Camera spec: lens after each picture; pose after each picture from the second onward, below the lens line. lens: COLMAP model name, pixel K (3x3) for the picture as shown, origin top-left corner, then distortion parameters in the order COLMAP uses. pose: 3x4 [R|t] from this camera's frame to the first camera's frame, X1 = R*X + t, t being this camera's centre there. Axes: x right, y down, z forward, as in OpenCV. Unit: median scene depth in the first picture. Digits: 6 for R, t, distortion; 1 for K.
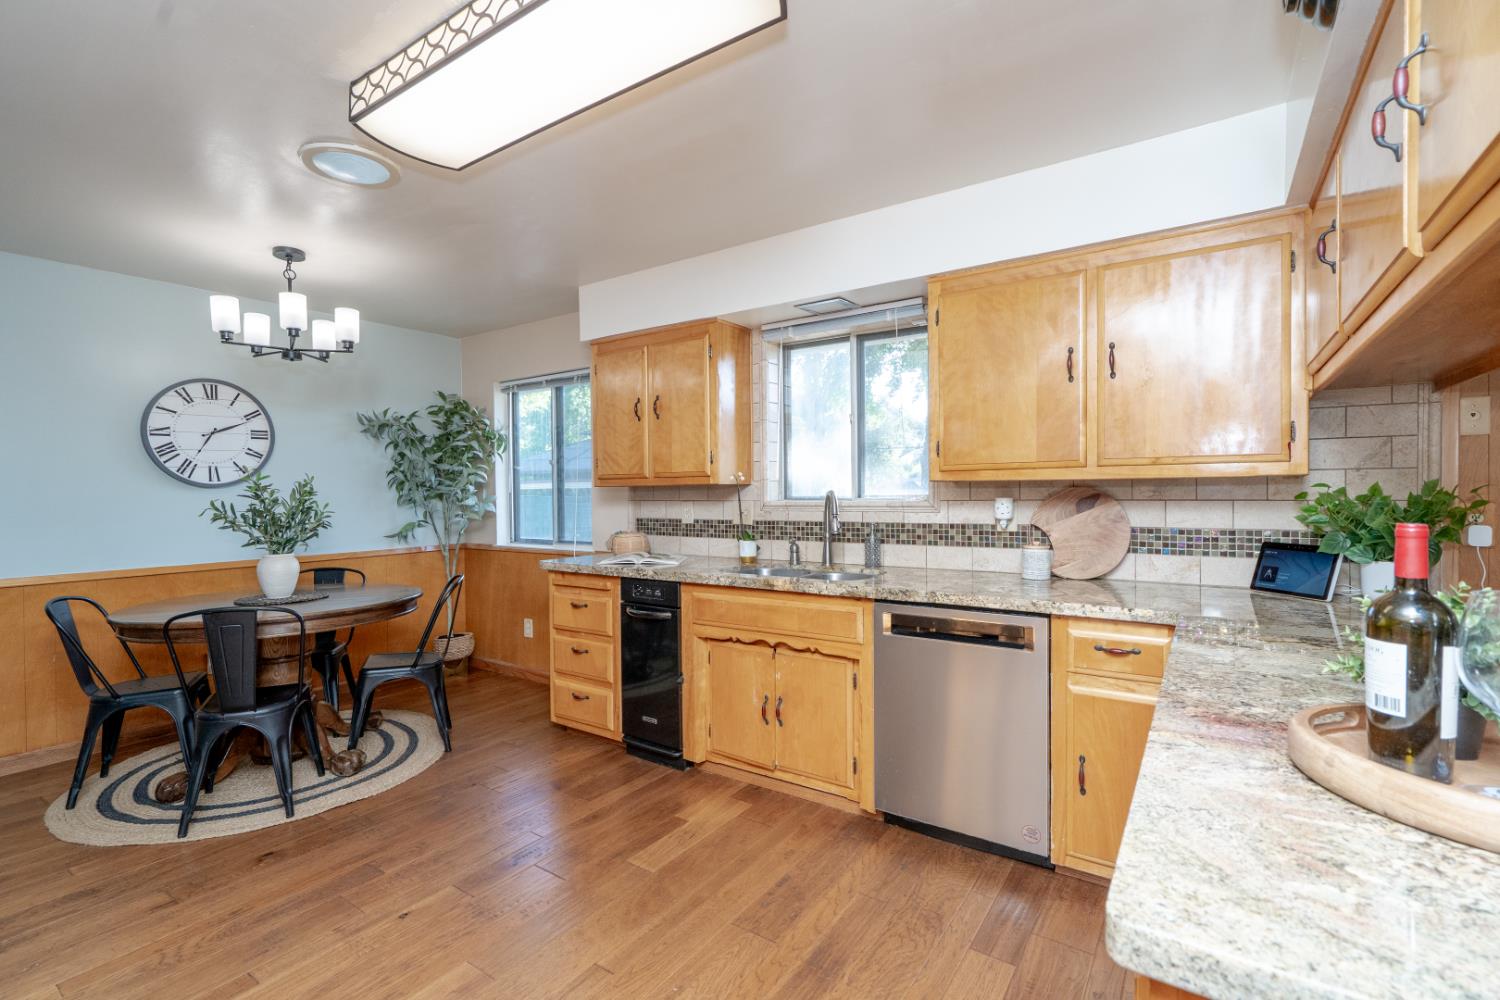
lens RADIAL K [[678.4, 0, 744.8], [0, 678.4, 496.9], [0, 0, 1]] dist [-0.001027, 0.000178]
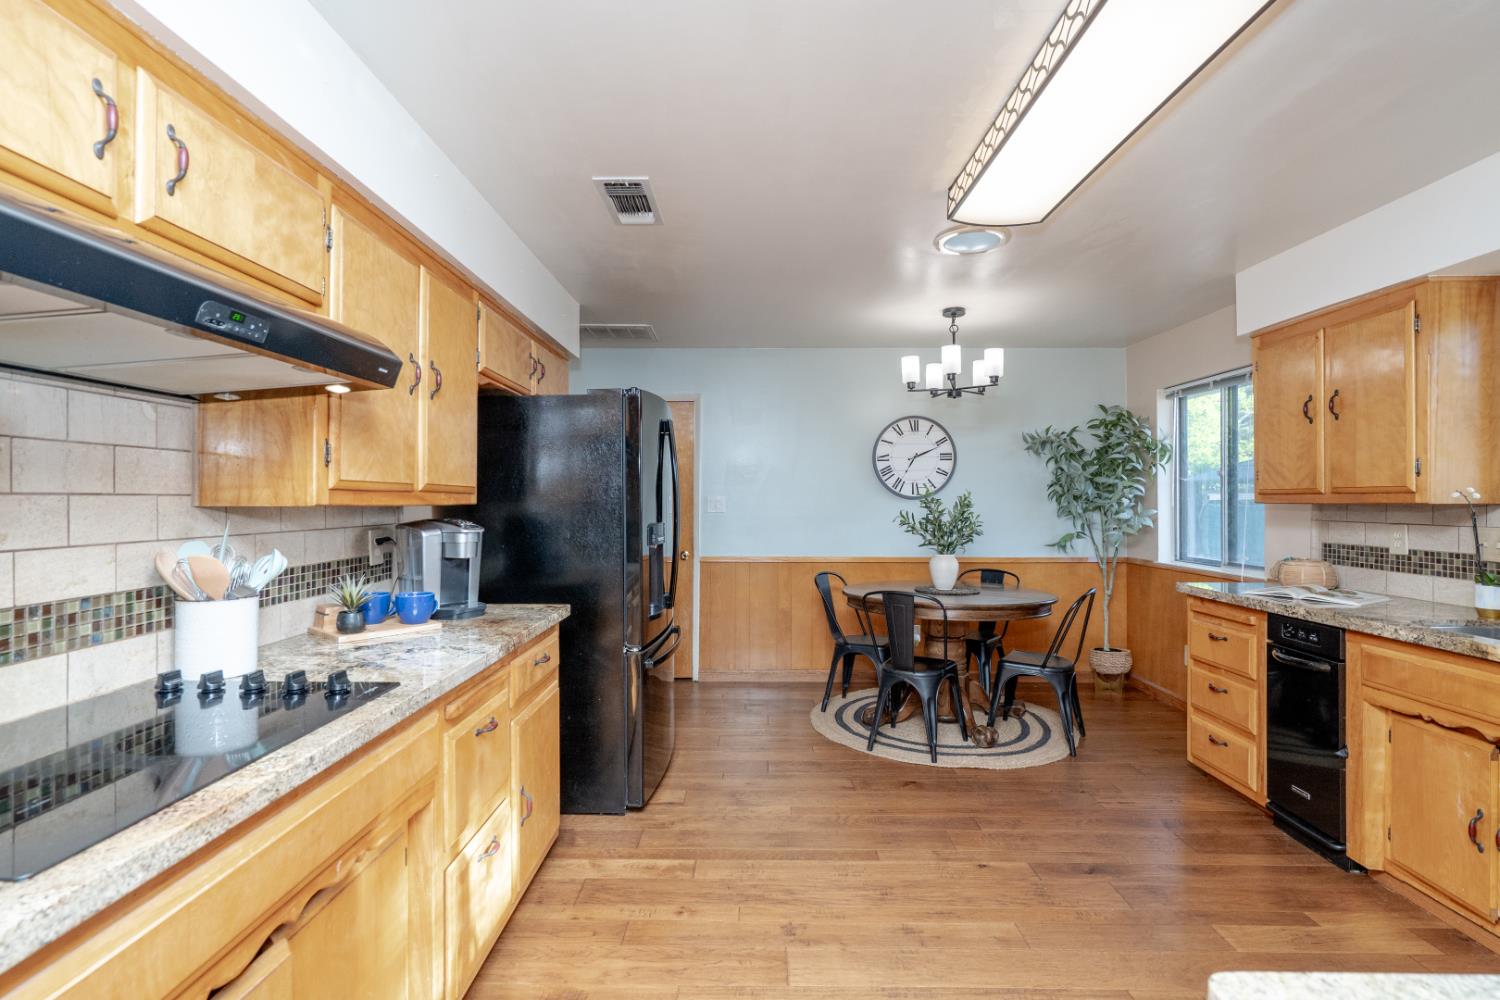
lens RADIAL K [[699.9, 0, 748.9], [0, 699.9, 494.1], [0, 0, 1]] dist [-0.000749, 0.000263]
pose [[0.566297, 0.004698, -0.824188, 0.165727], [-0.015617, 0.999865, -0.005032, -0.013760], [0.824053, 0.015721, 0.566294, -0.026427]]
